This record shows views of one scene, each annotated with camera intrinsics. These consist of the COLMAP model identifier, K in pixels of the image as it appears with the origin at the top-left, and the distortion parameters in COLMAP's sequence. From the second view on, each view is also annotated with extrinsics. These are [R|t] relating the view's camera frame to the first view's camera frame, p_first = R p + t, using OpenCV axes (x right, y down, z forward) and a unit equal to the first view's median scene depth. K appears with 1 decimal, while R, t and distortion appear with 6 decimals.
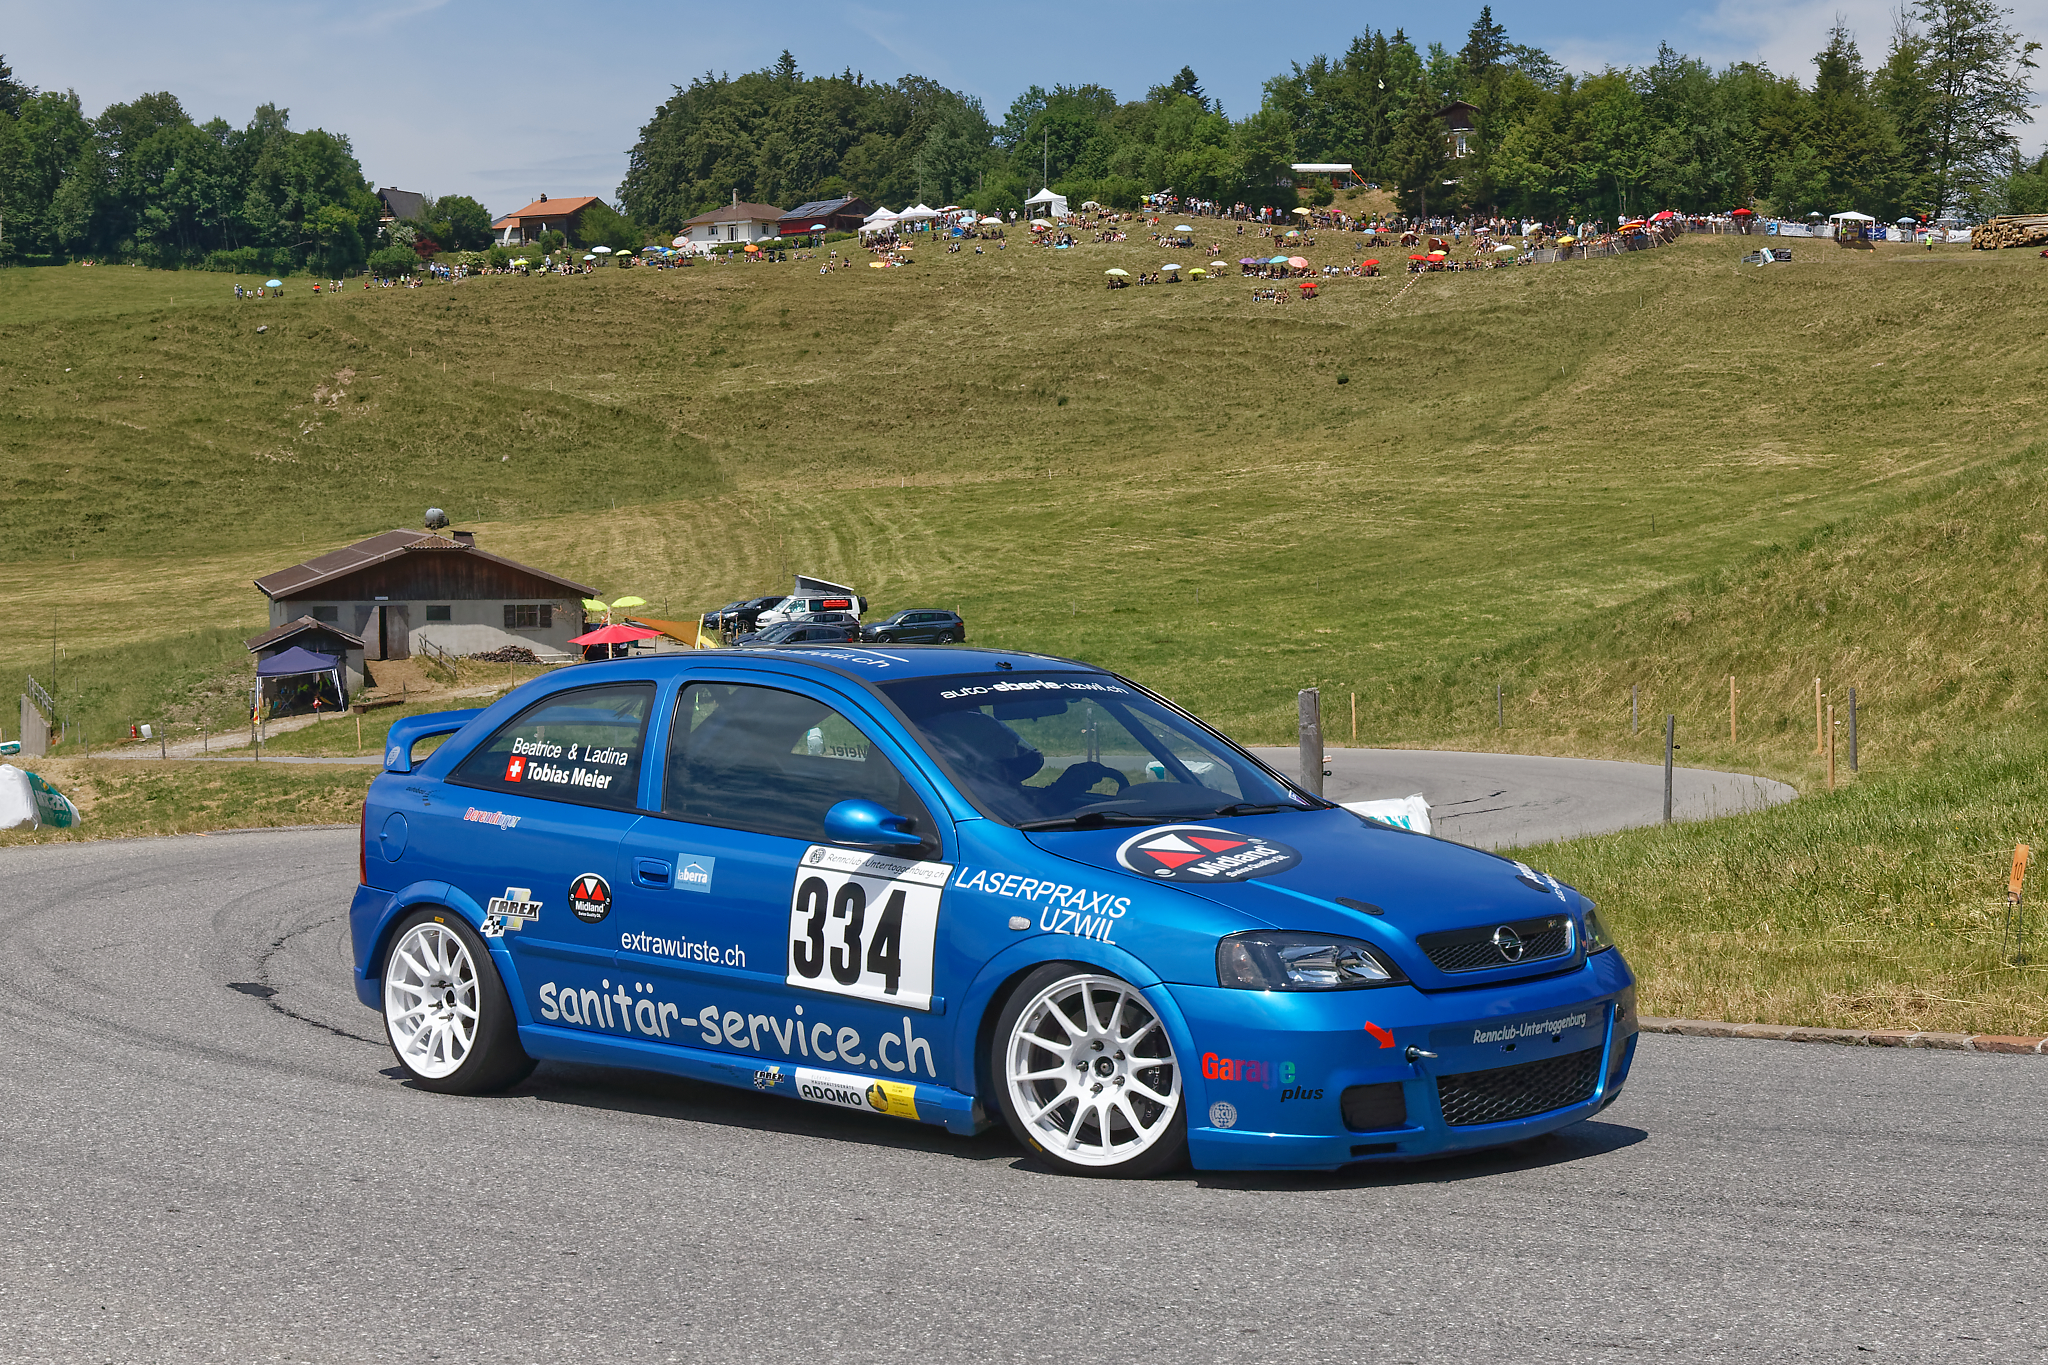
lens RADIAL K [[2664.5, 0, 983.6], [0, 2664.5, 745.3], [0, 0, 1]] dist [0.031846, 0.000000]
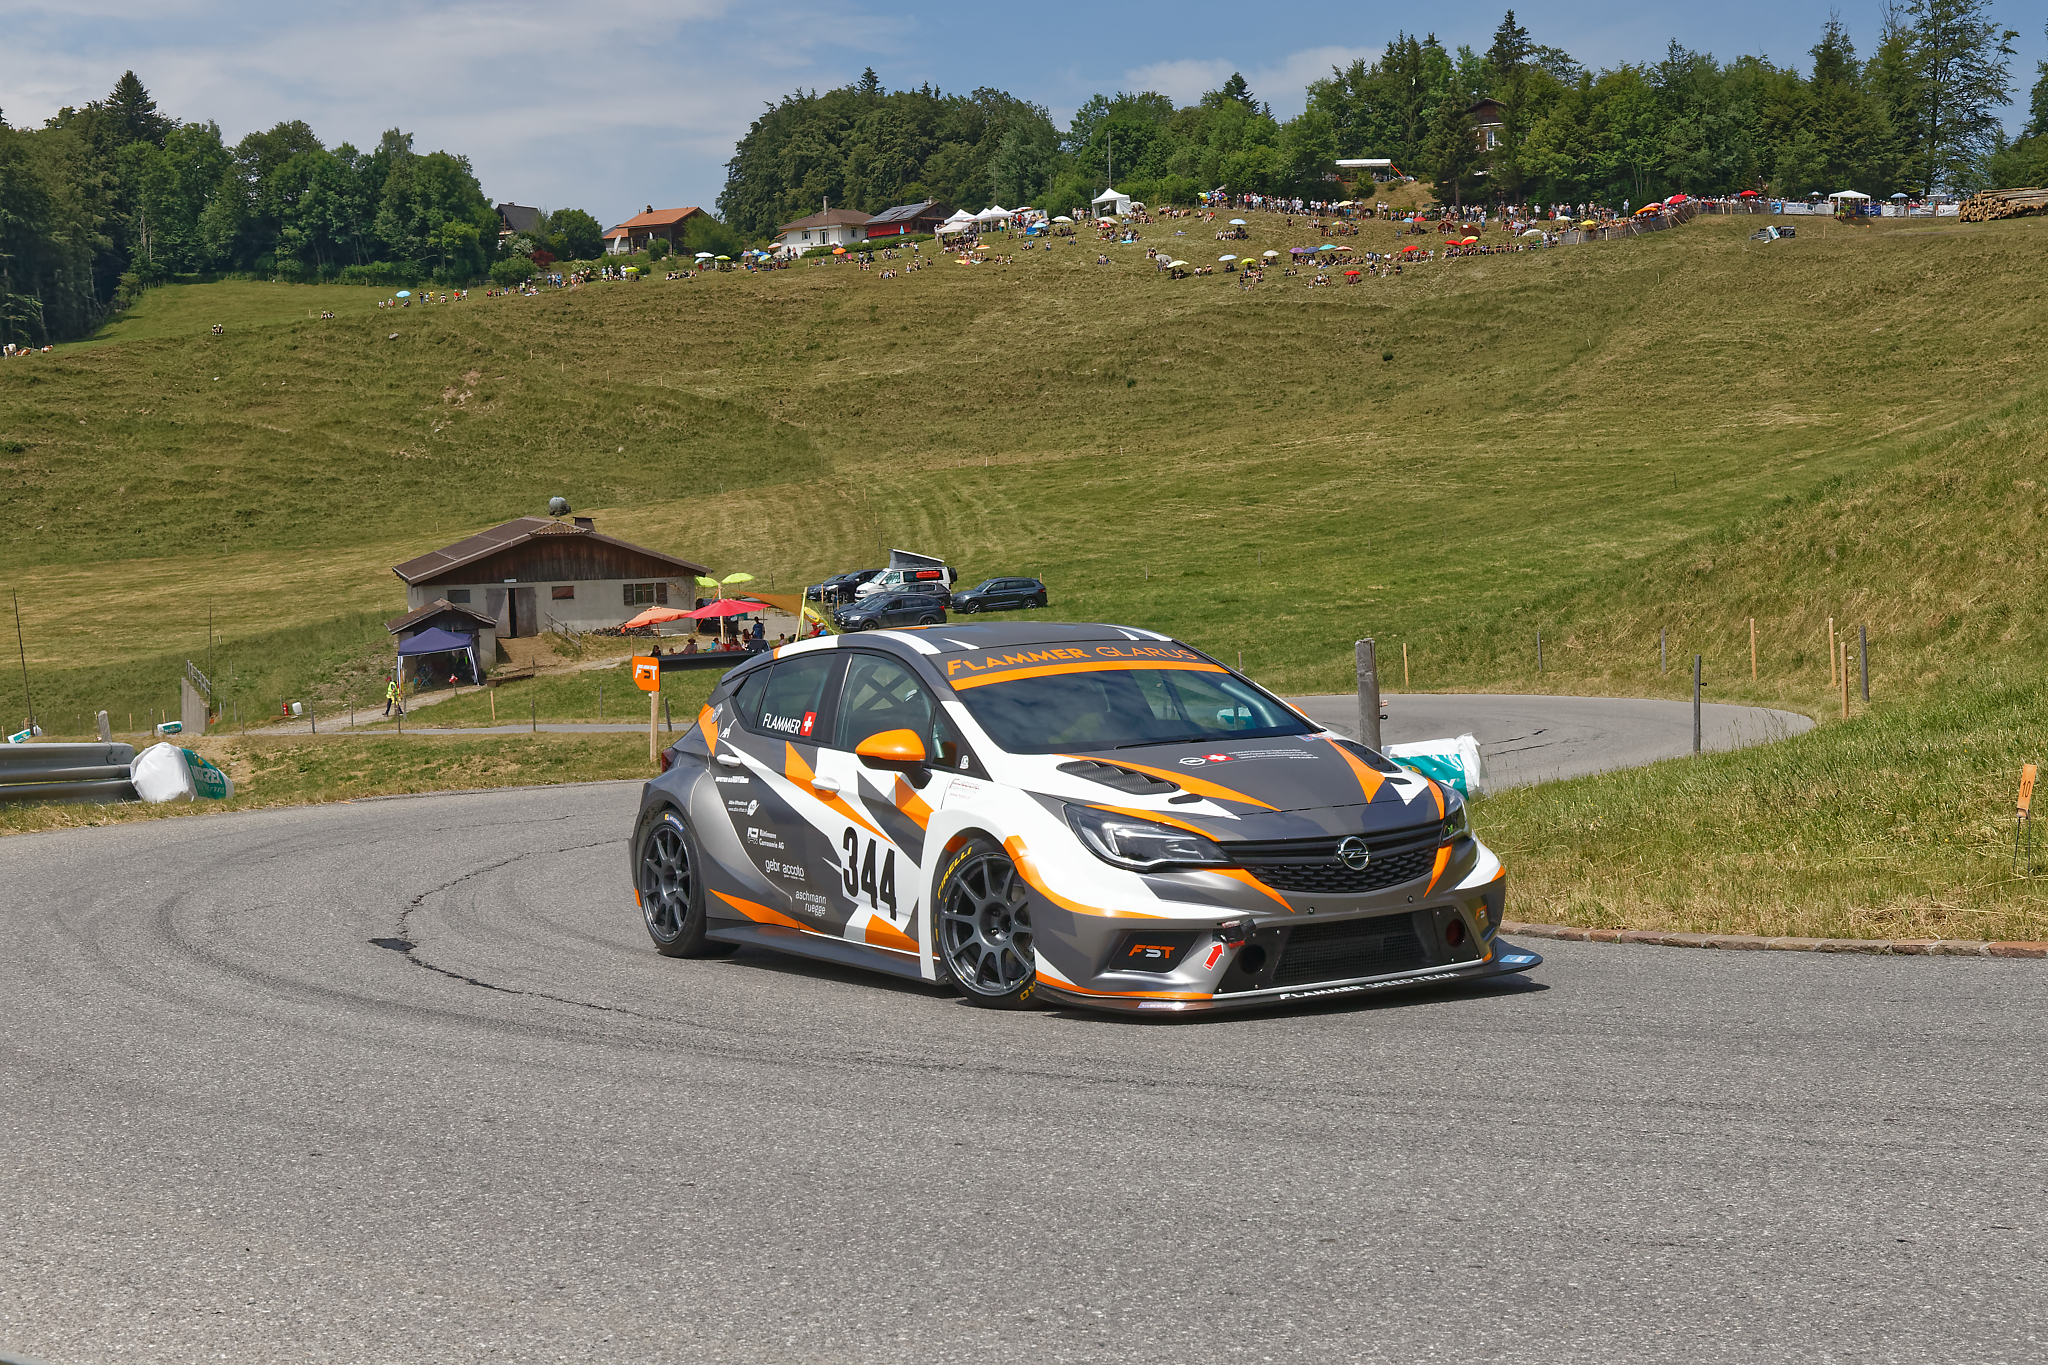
lens RADIAL K [[2798.7, 0, 1054.6], [0, 2798.7, 710.5], [0, 0, 1]] dist [0.038291, 0.000000]
pose [[0.999610, -0.027553, 0.004611, -0.010591], [0.027501, 0.999560, 0.011098, -0.008878], [-0.004915, -0.010967, 0.999928, -0.145228]]
